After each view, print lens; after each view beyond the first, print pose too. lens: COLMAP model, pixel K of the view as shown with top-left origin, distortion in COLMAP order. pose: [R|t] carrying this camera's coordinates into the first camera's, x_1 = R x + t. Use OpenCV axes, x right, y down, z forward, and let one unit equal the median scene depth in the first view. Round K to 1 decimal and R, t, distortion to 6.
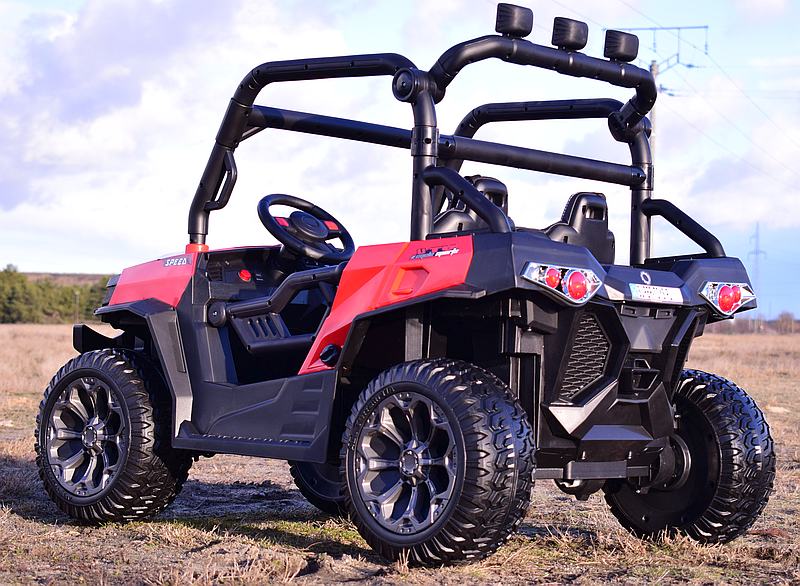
lens RADIAL K [[2008.4, 0, 400.0], [0, 2008.4, 293.0], [0, 0, 1]] dist [0.068993, 0.128618]
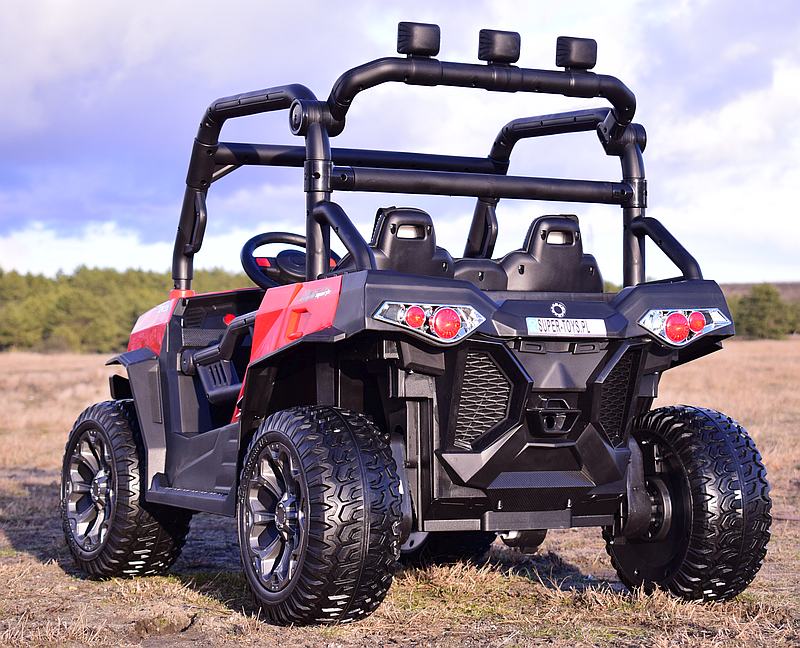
lens RADIAL K [[2323.8, 0, 400.0], [0, 2323.8, 324.0], [0, 0, 1]] dist [0.068762, 1.282276]
pose [[0.940505, -0.038680, -0.337571, 0.386463], [0.042095, 0.999110, 0.002797, -0.006730], [0.337163, -0.016841, 0.941296, -0.018137]]
